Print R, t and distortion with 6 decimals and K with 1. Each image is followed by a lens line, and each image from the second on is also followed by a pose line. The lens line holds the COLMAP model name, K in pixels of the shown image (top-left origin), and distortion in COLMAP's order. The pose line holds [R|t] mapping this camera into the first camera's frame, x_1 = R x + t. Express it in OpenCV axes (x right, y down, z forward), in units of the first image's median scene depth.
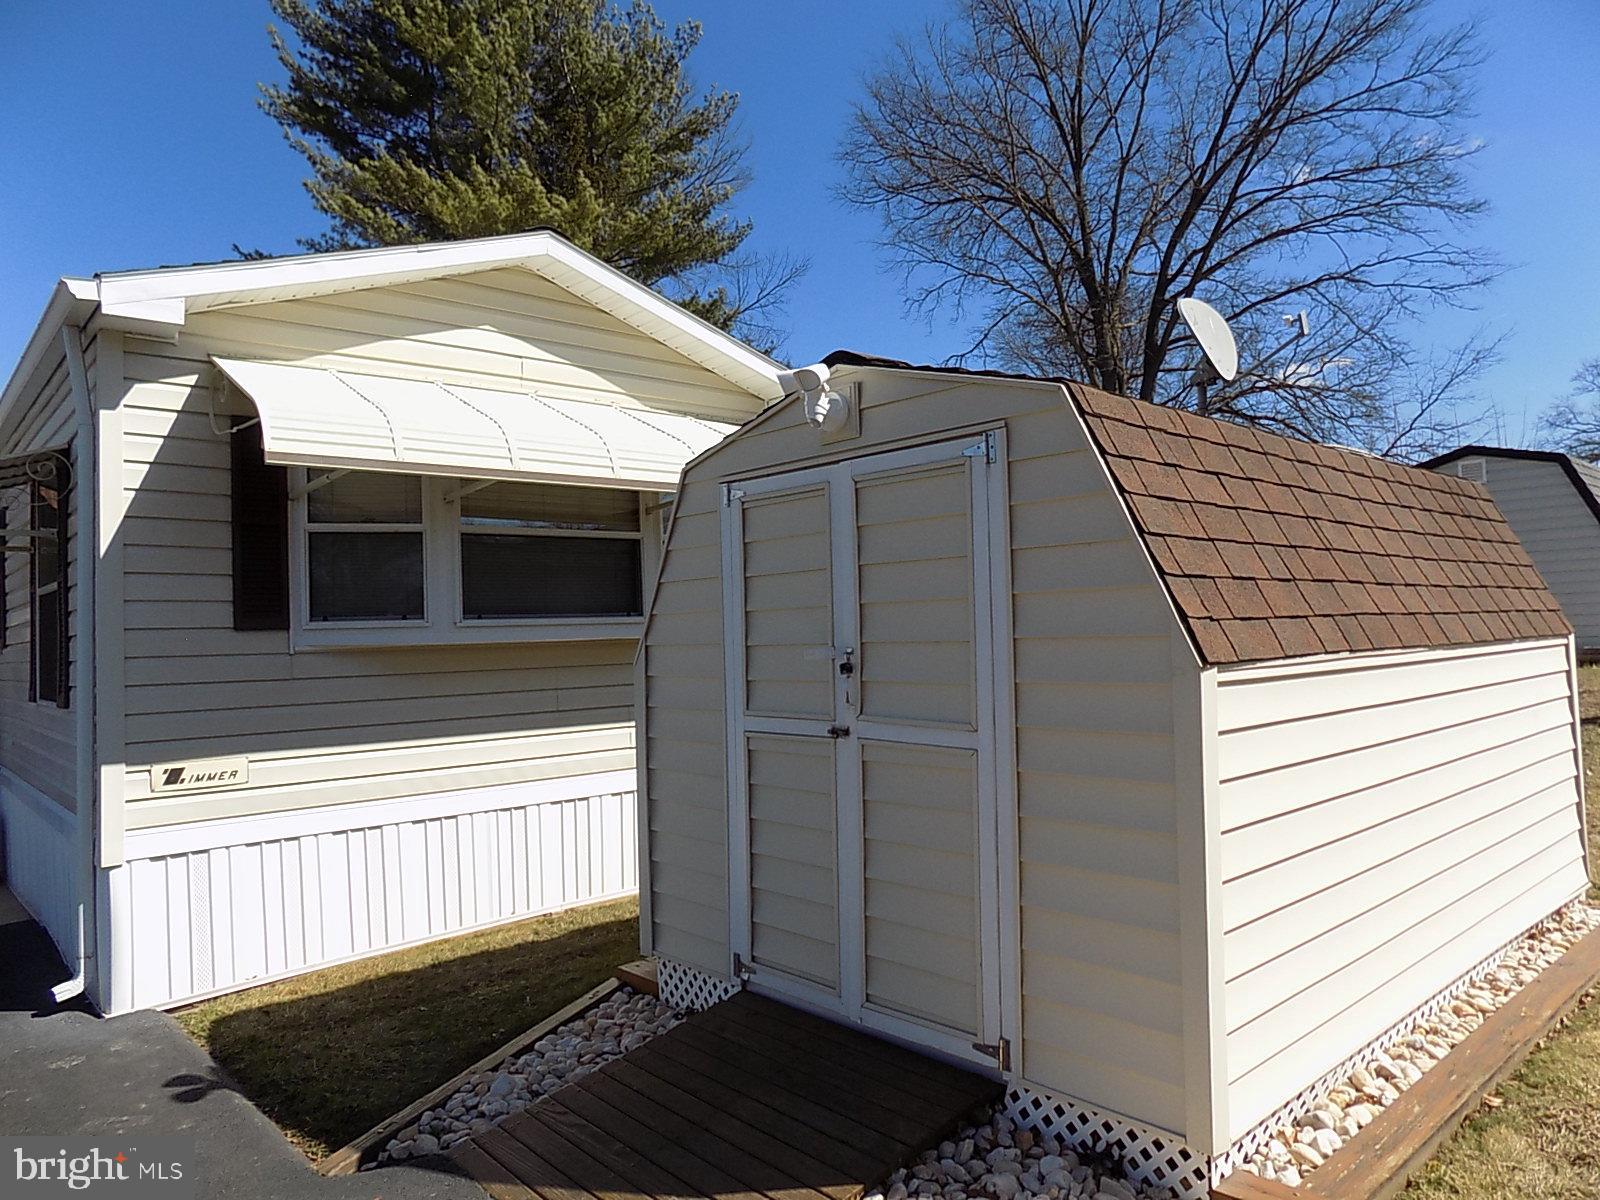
lens RADIAL K [[1040.5, 0, 825.6], [0, 1040.5, 599.6], [0, 0, 1]] dist [-0.000310, 0.000559]
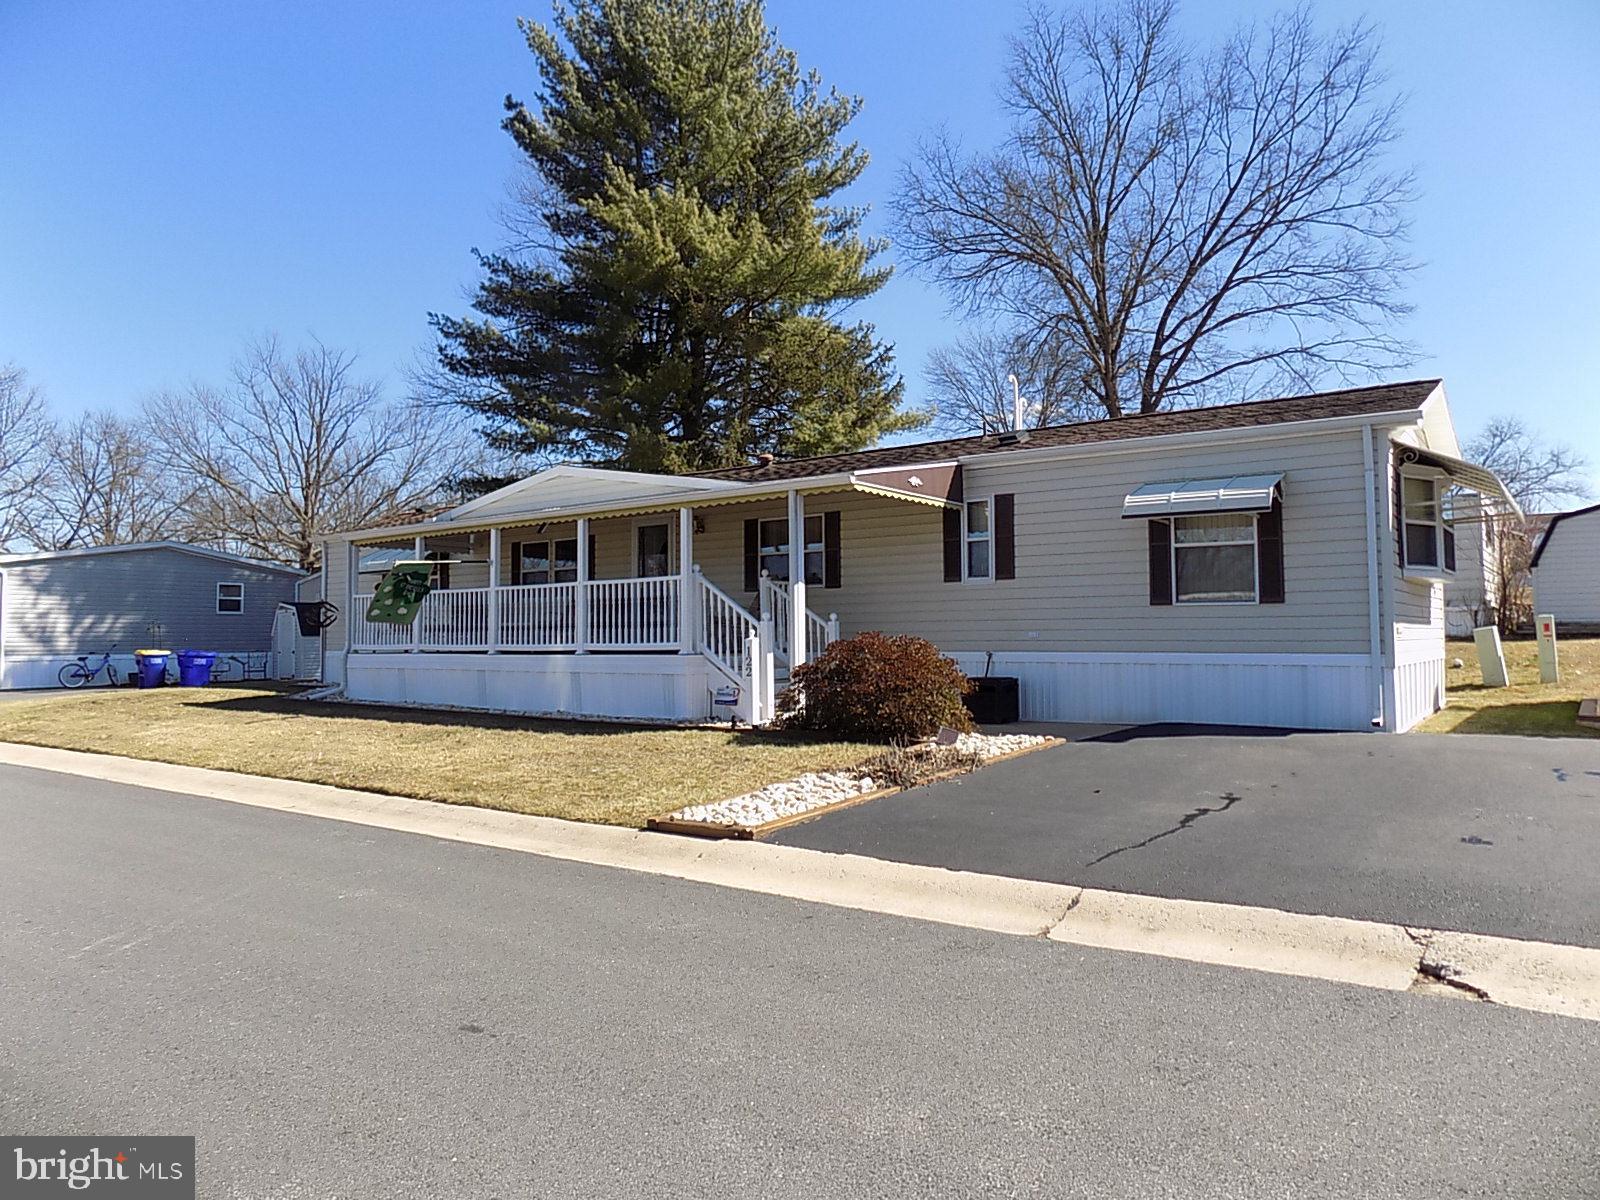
lens RADIAL K [[1084.9, 0, 814.8], [0, 1084.9, 595.3], [0, 0, 1]] dist [-0.075003, 0.082004]
pose [[0.978806, 0.036246, 0.201557, -0.363213], [-0.033606, 0.999299, -0.016503, 0.027286], [-0.202014, 0.009380, 0.979338, -0.153366]]
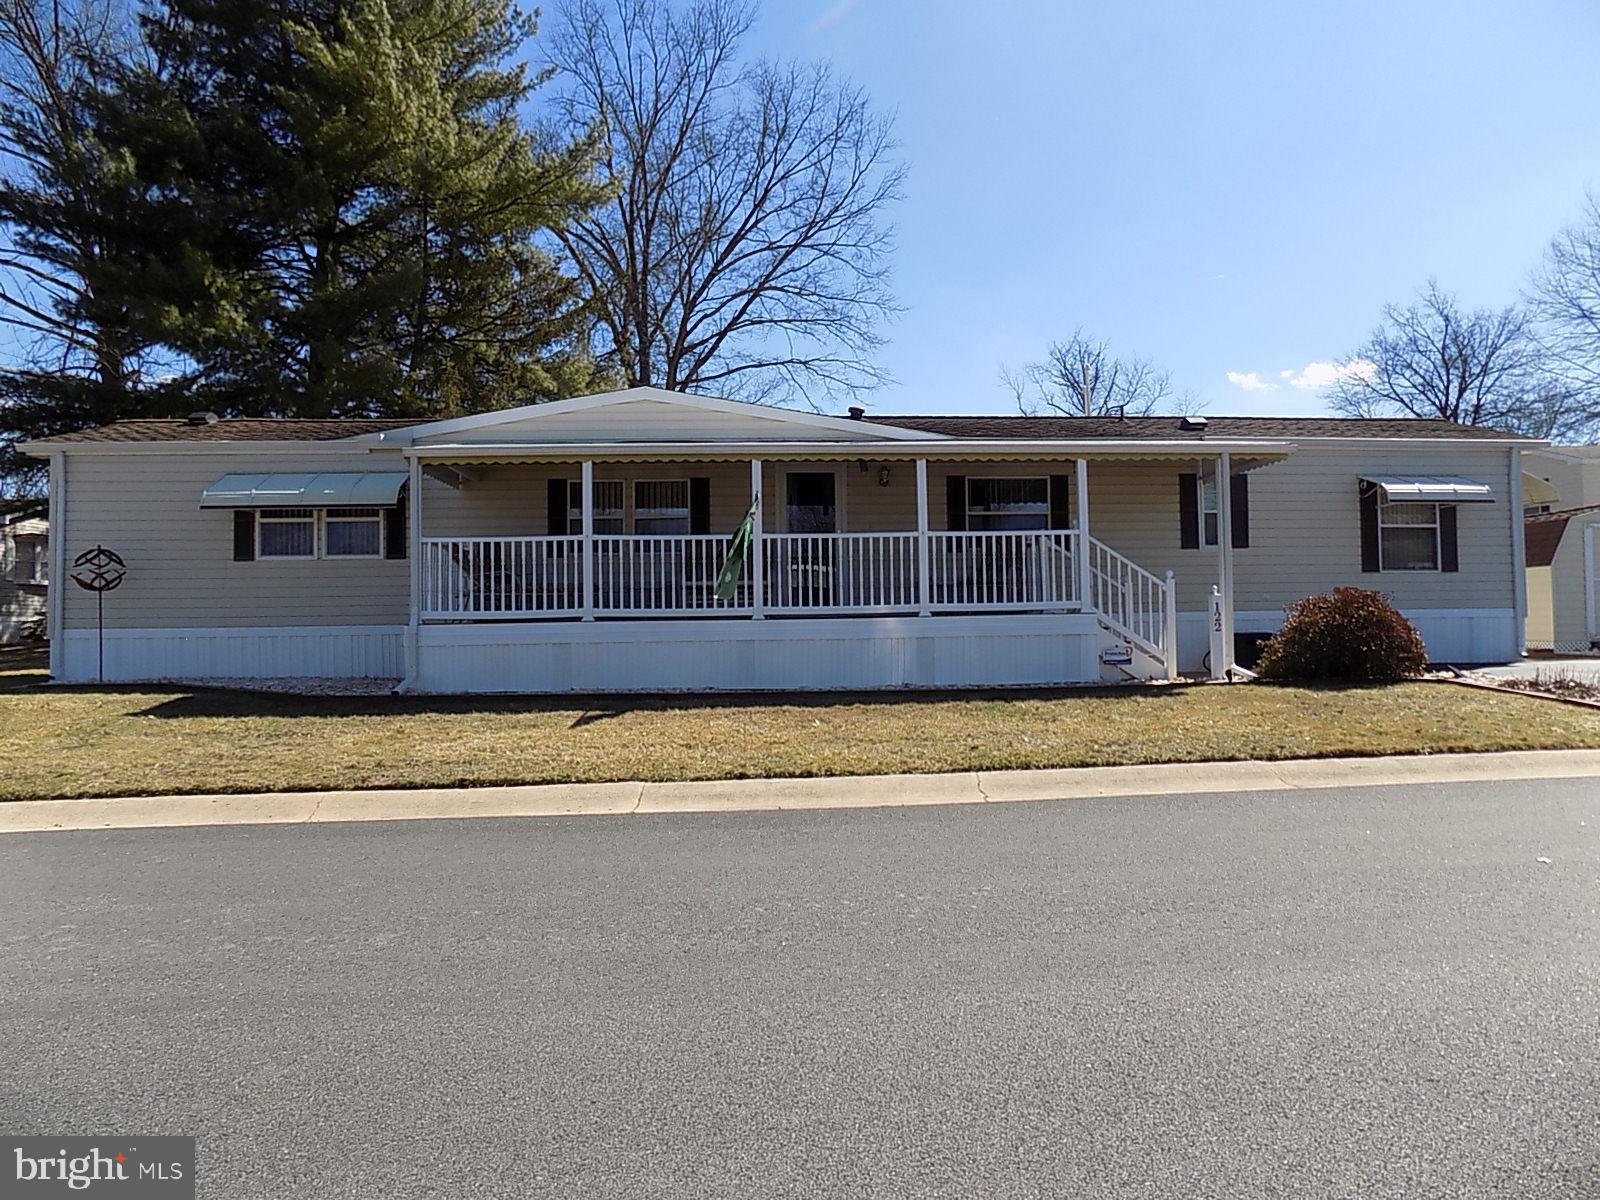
lens RADIAL K [[1084.9, 0, 814.8], [0, 1084.9, 595.3], [0, 0, 1]] dist [-0.075003, 0.082004]
pose [[0.609183, 0.044034, 0.791806, -0.703627], [-0.030089, 0.999022, -0.032408, 0.054283], [-0.792459, -0.004082, 0.609912, 0.107390]]
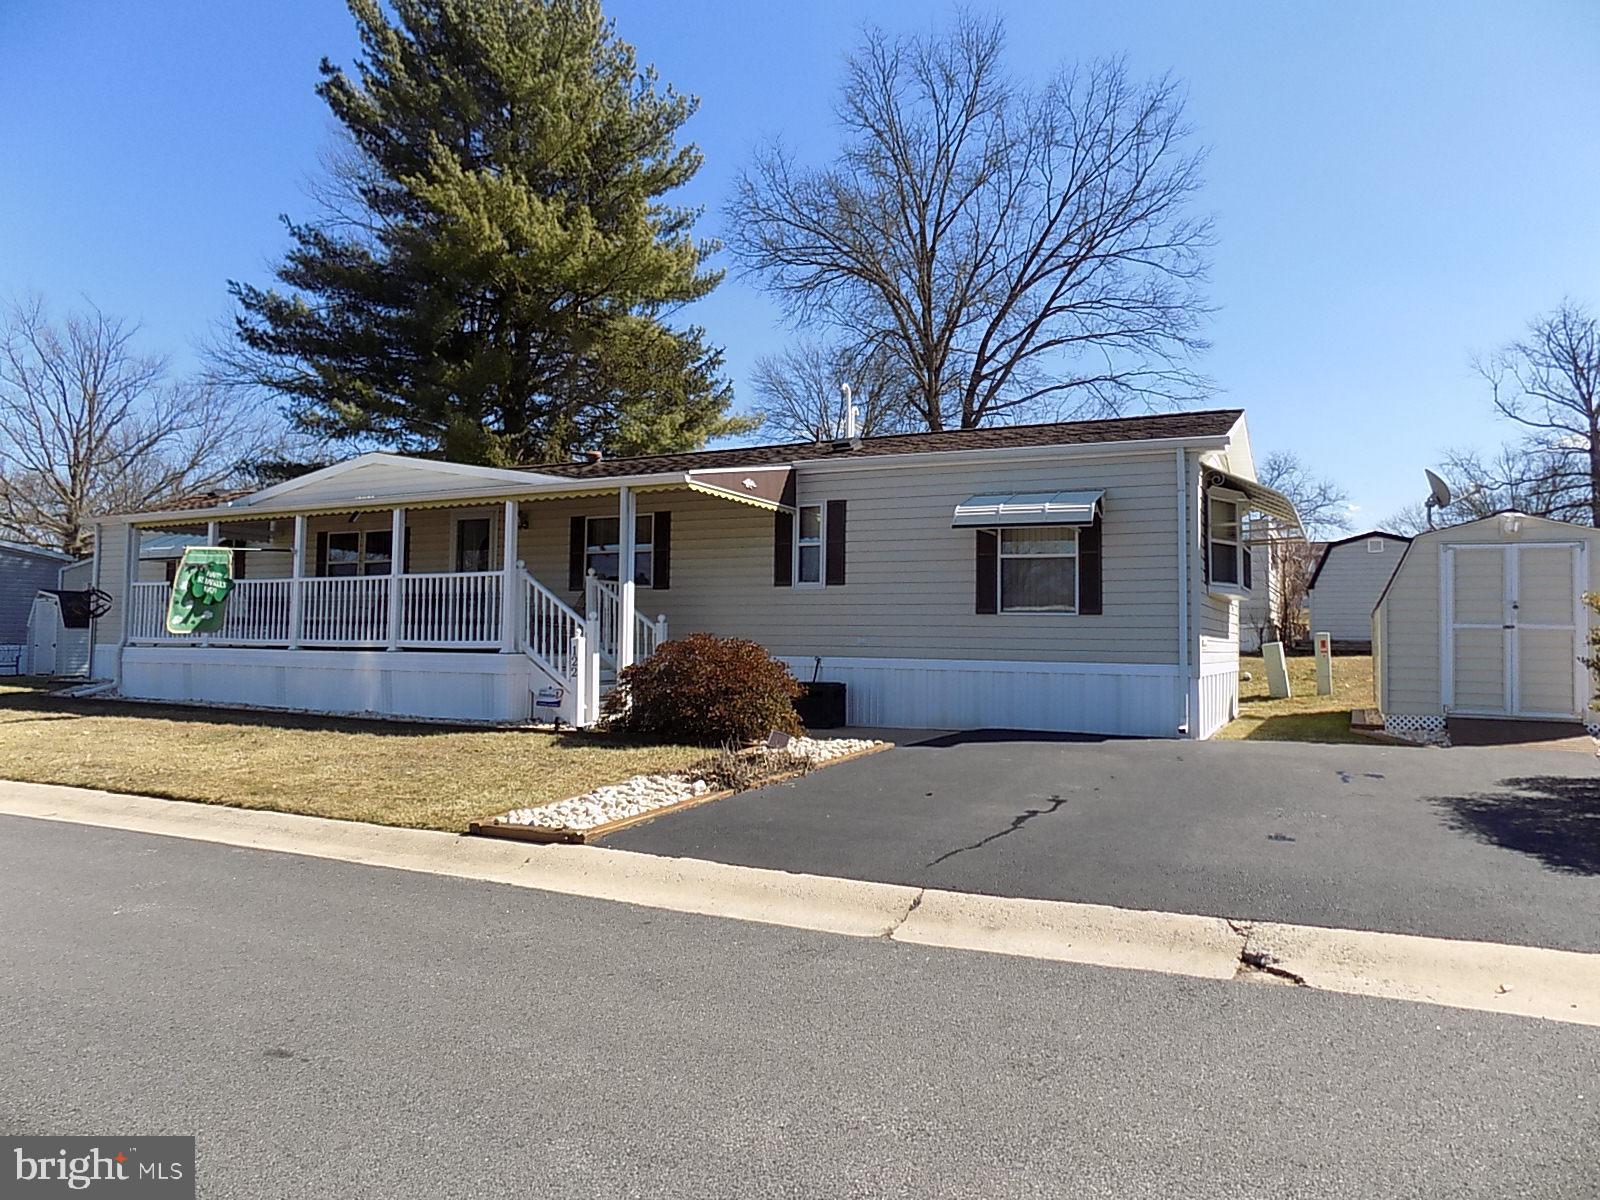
lens RADIAL K [[1084.9, 0, 814.8], [0, 1084.9, 595.3], [0, 0, 1]] dist [-0.075003, 0.082004]
pose [[0.930359, 0.063729, 0.361069, -0.366559], [-0.056511, 0.997935, -0.030527, 0.029158], [-0.362269, 0.007997, 0.932039, -0.148313]]
